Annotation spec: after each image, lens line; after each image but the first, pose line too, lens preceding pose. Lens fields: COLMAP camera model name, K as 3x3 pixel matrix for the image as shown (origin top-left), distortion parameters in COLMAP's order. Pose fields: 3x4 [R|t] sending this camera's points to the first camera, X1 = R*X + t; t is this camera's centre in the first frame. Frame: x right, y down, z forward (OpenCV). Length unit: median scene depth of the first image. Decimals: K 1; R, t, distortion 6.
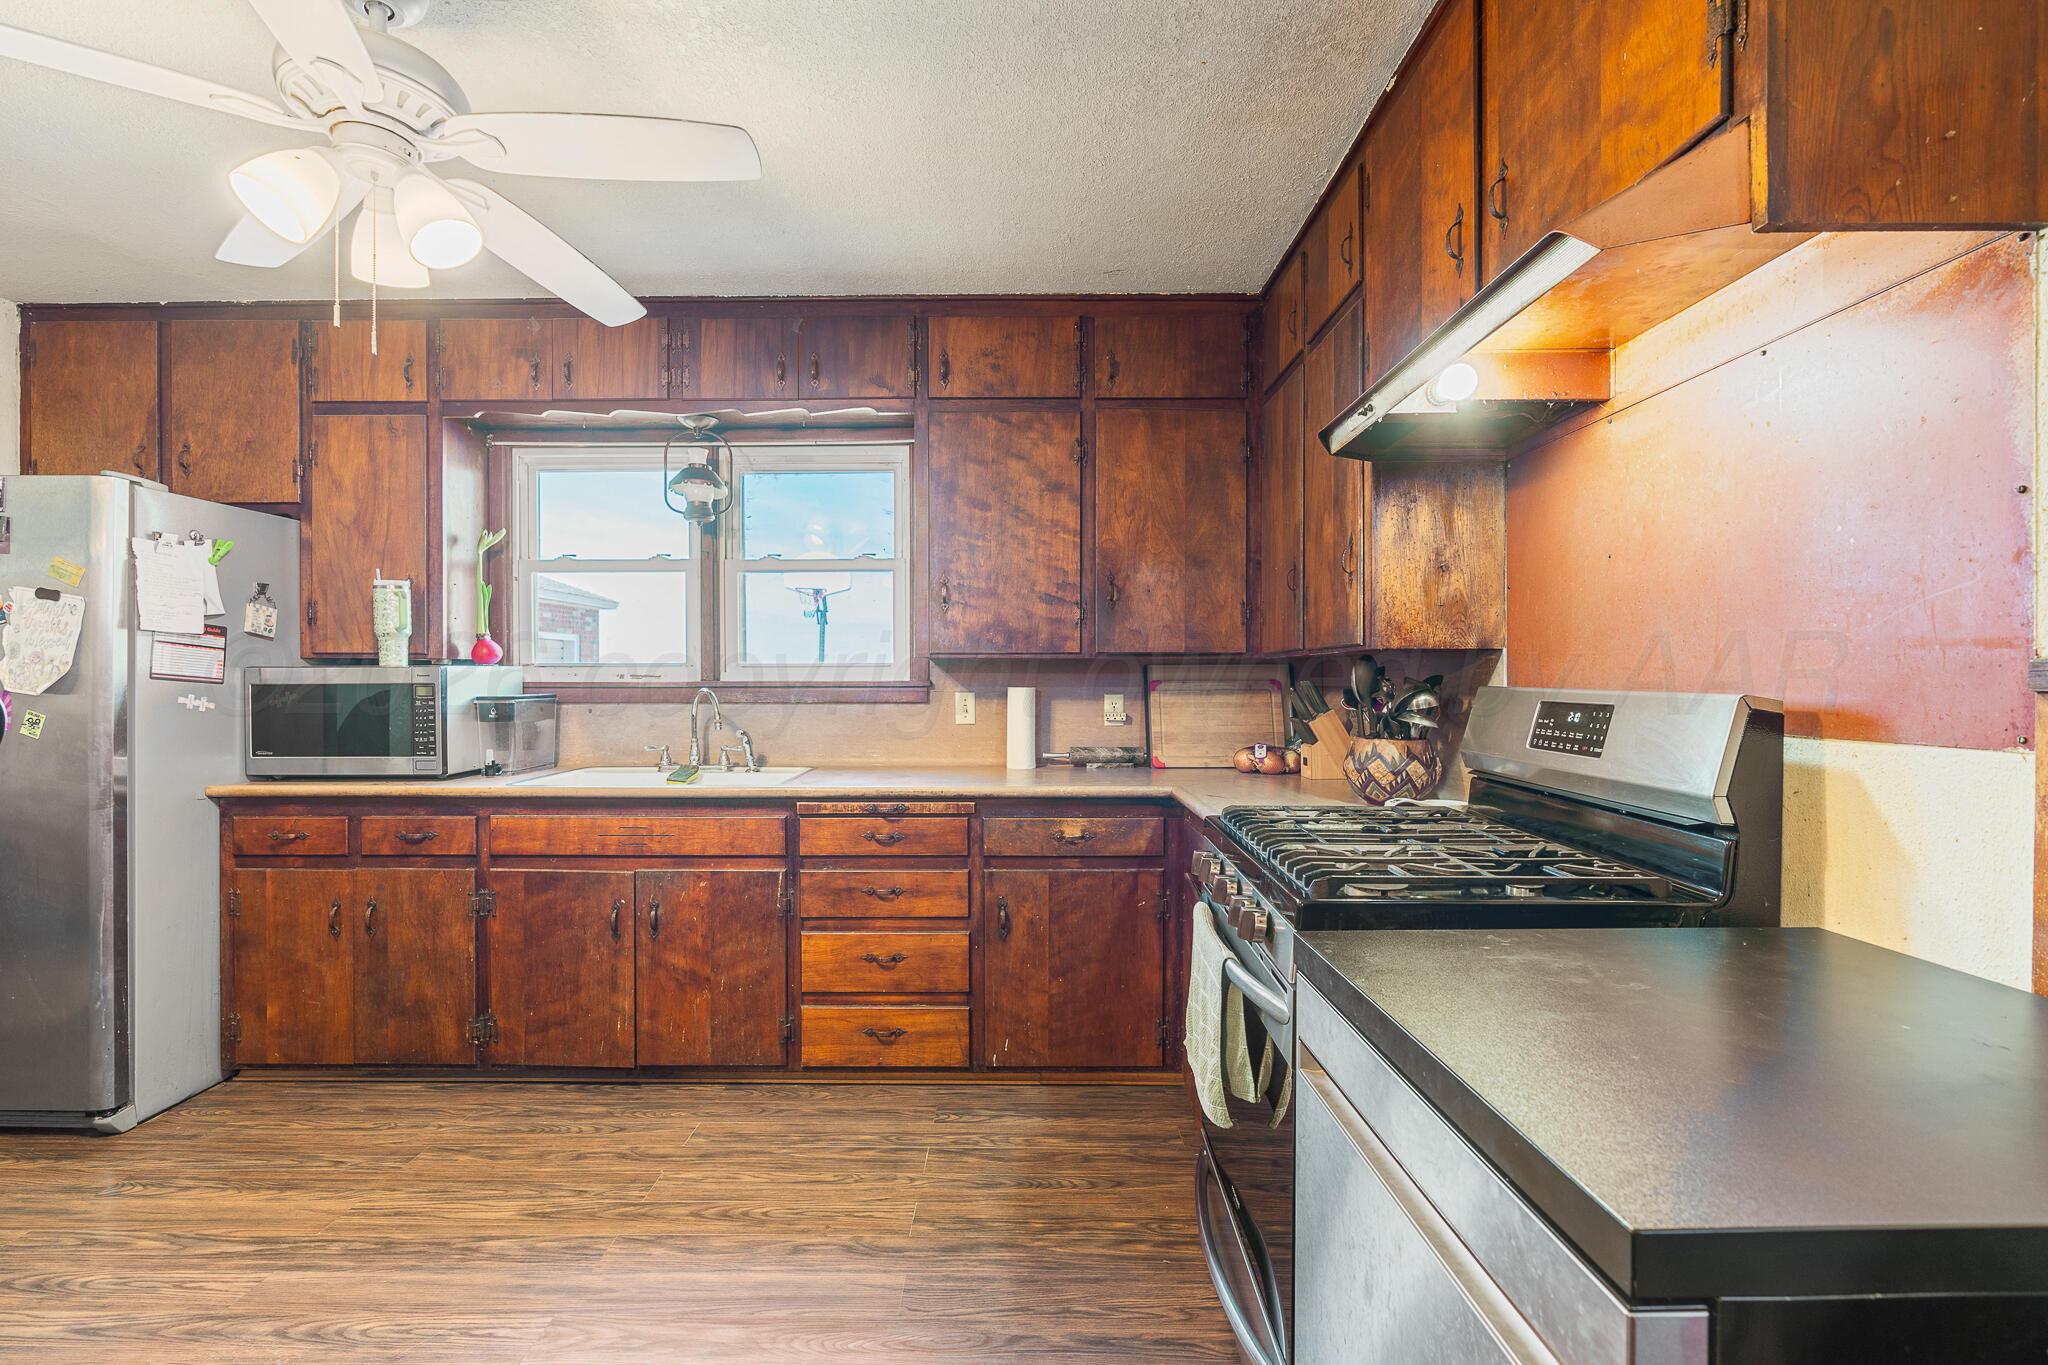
lens RADIAL K [[922.9, 0, 1024.0], [0, 922.9, 682.5], [0, 0, 1]] dist [-0.014861, 0.006049]
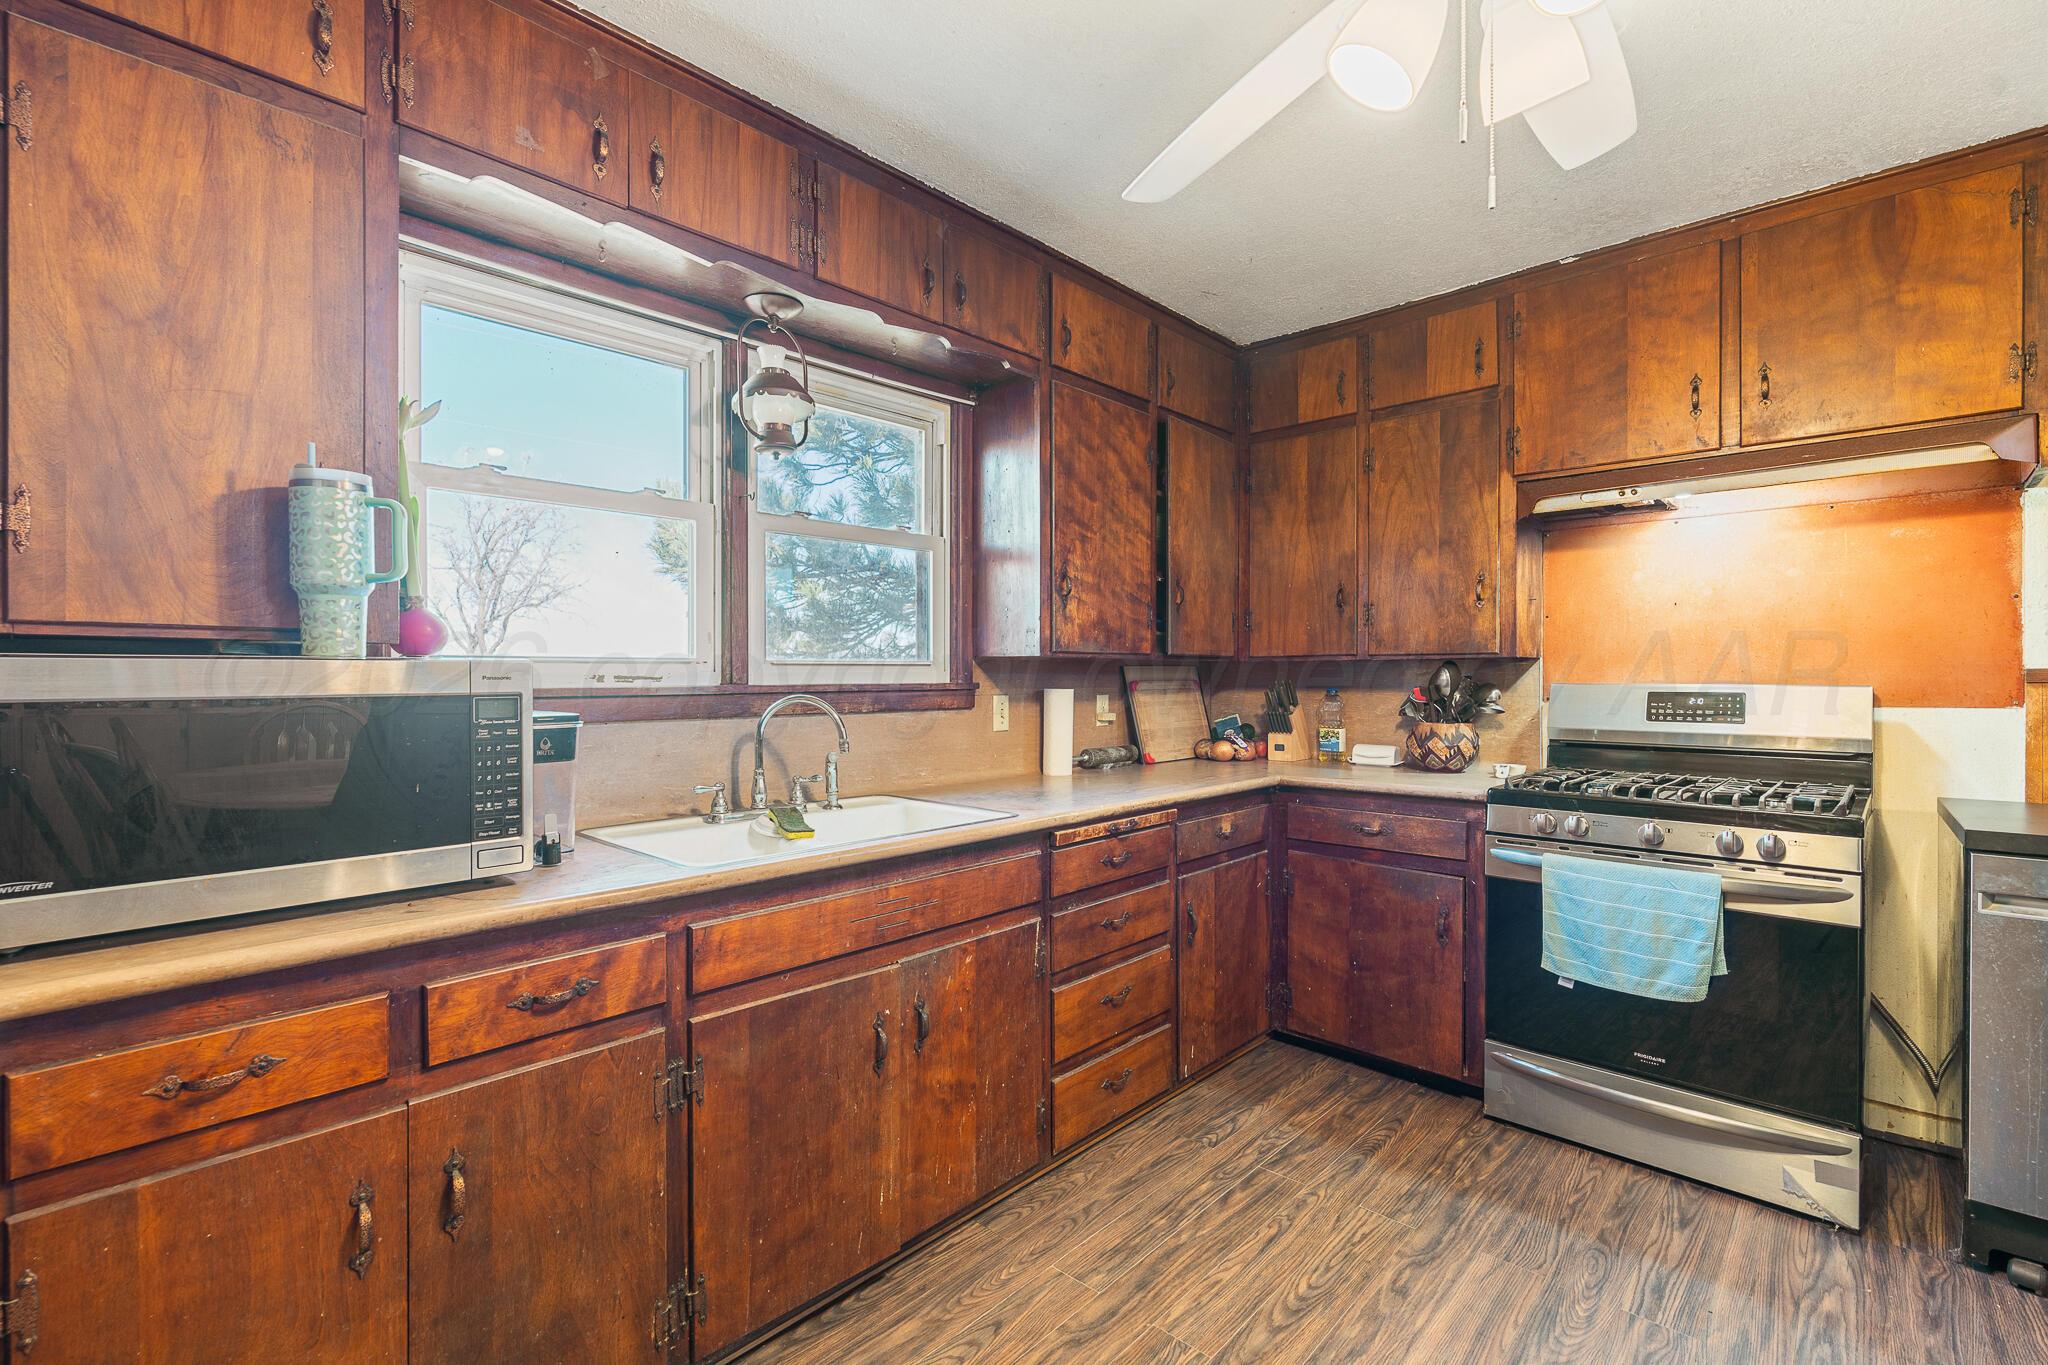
lens RADIAL K [[912.2, 0, 1019.5], [0, 912.2, 681.1], [0, 0, 1]] dist [-0.013107, 0.005010]
pose [[0.679915, -0.005202, 0.733273, -0.852230], [0.006343, 0.999979, 0.001212, -0.004876], [-0.733264, 0.003827, 0.679934, 0.470608]]
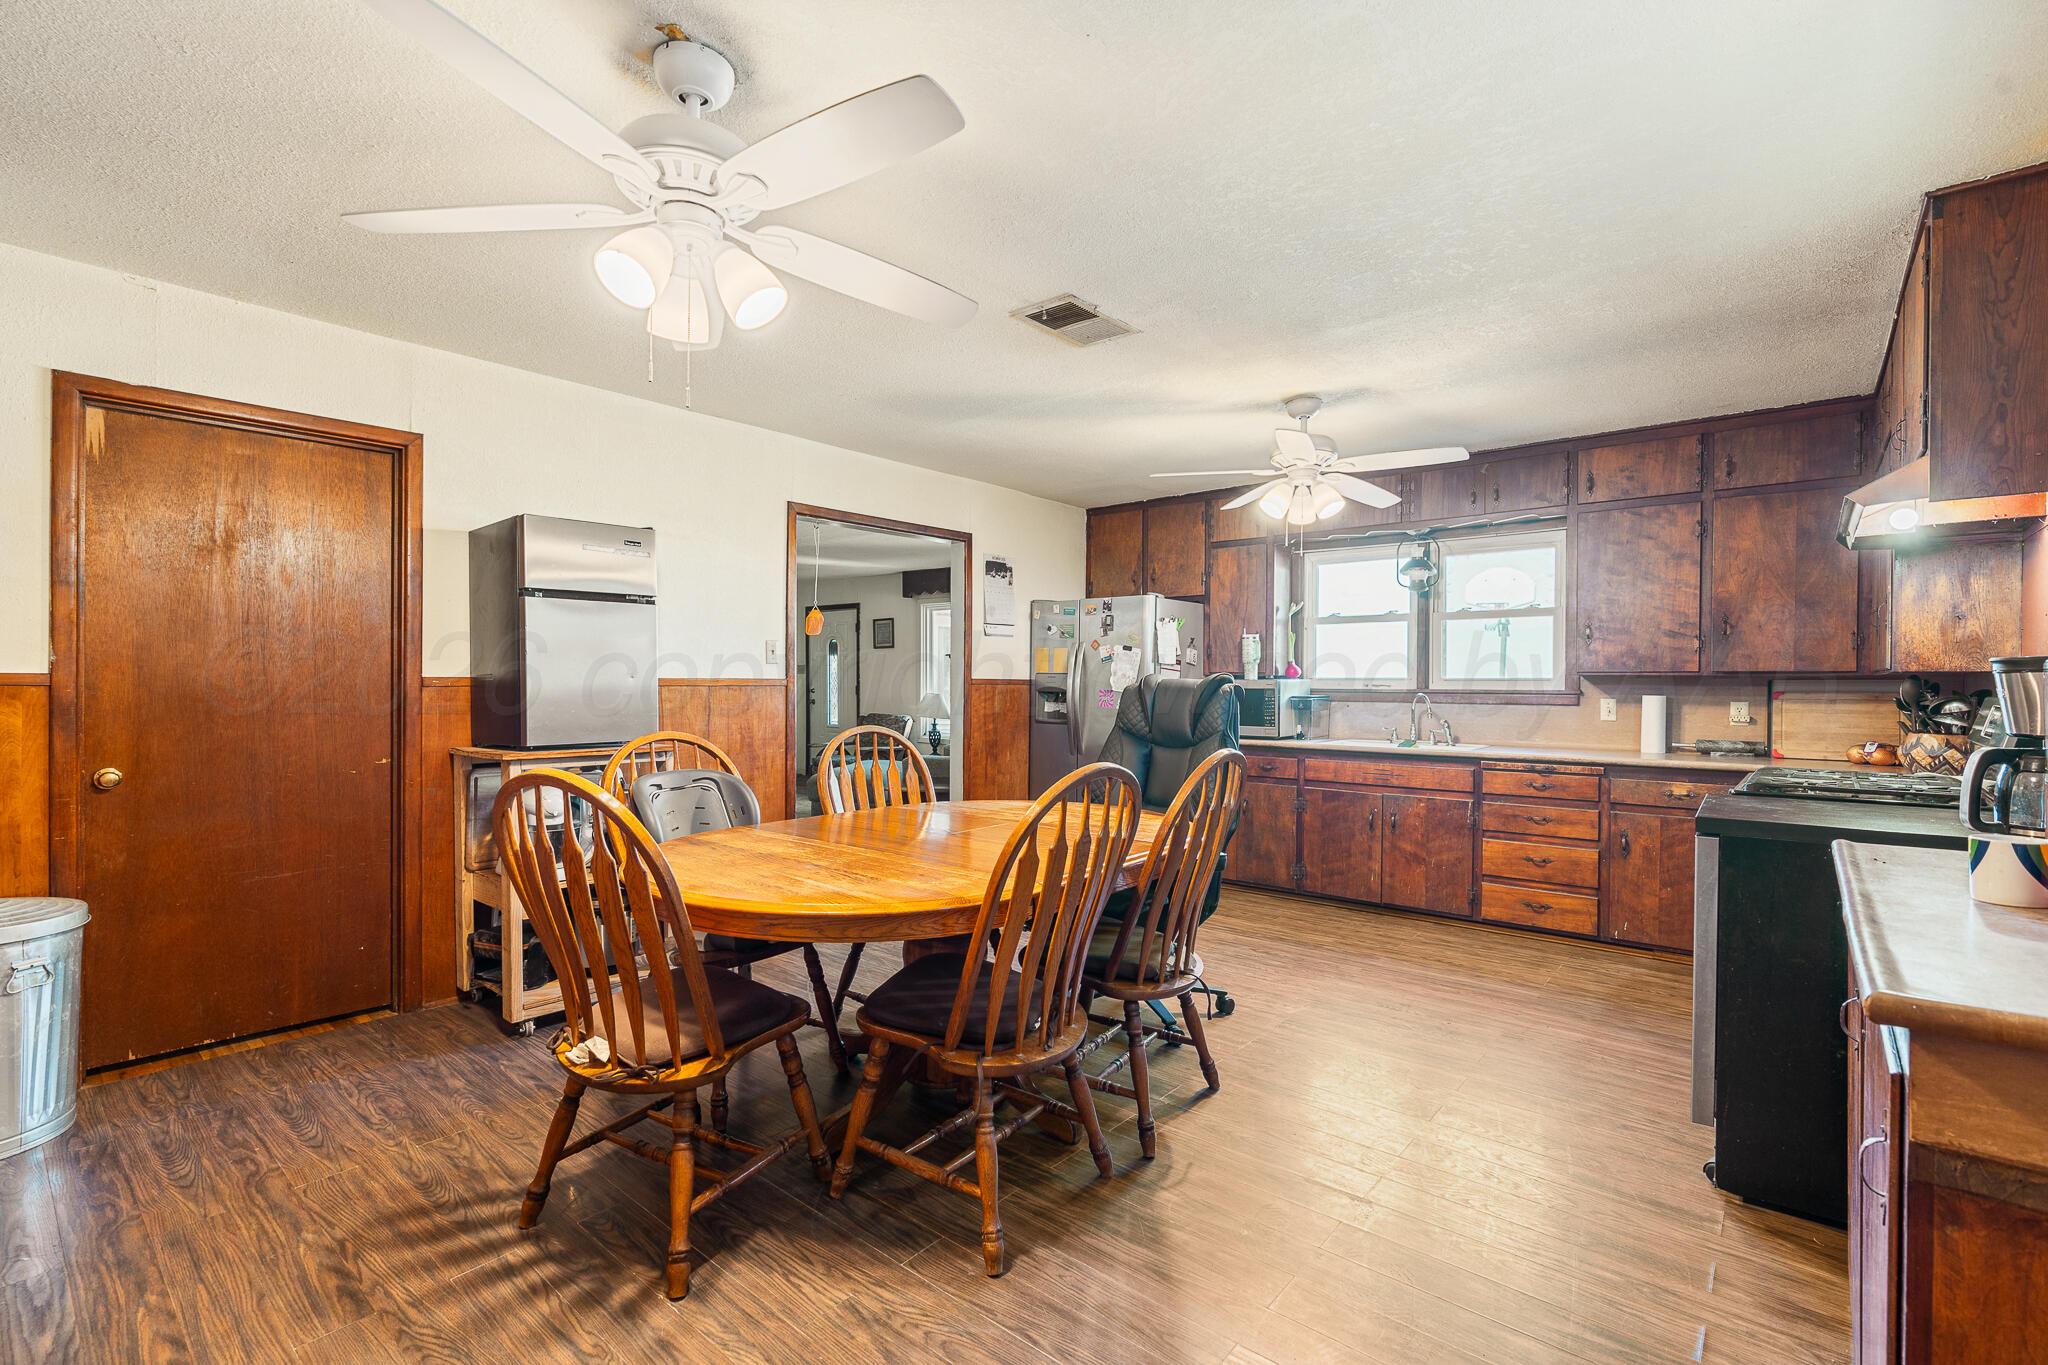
lens RADIAL K [[926.3, 0, 1017.2], [0, 926.3, 692.1], [0, 0, 1]] dist [-0.009767, 0.005978]
pose [[0.764023, 0.011649, -0.645084, 0.194609], [-0.011045, 0.999927, 0.004975, 0.004340], [0.645094, 0.003324, 0.764096, -0.839758]]
